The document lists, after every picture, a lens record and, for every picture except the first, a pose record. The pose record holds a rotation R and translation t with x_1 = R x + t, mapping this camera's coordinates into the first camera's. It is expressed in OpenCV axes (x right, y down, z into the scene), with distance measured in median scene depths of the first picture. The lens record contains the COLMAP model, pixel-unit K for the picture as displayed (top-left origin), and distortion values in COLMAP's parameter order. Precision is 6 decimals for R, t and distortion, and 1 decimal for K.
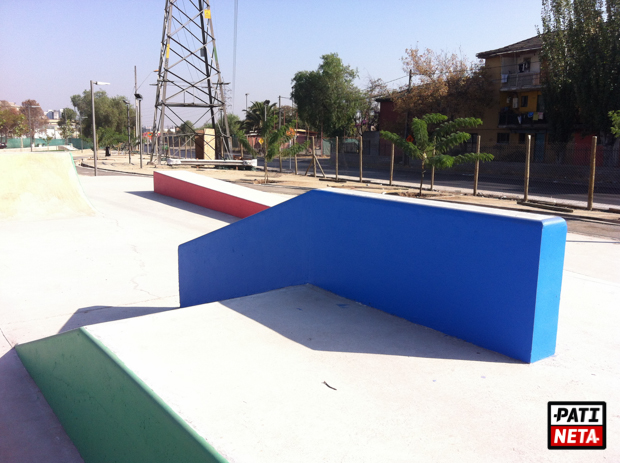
lens RADIAL K [[604.5, 0, 310.0], [0, 604.5, 231.5], [0, 0, 1]] dist [0.056832, -0.010023]
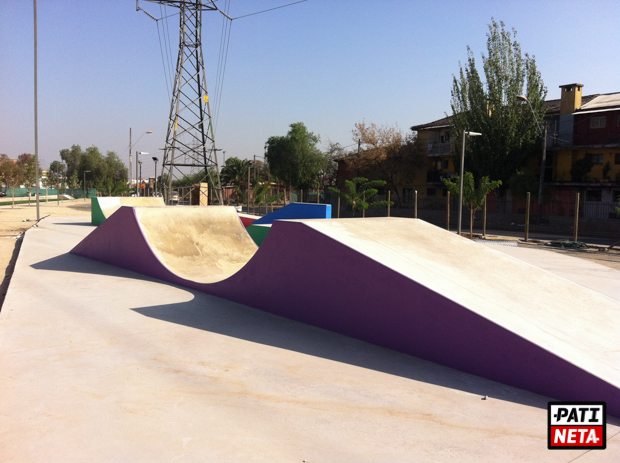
lens RADIAL K [[570.0, 0, 310.0], [0, 570.0, 231.5], [0, 0, 1]] dist [0.121174, 0.003771]
pose [[0.998444, 0.005154, 0.055530, -0.005657], [-0.000639, 0.996712, -0.081026, 0.028501], [-0.055765, 0.080864, 0.995164, -0.189998]]
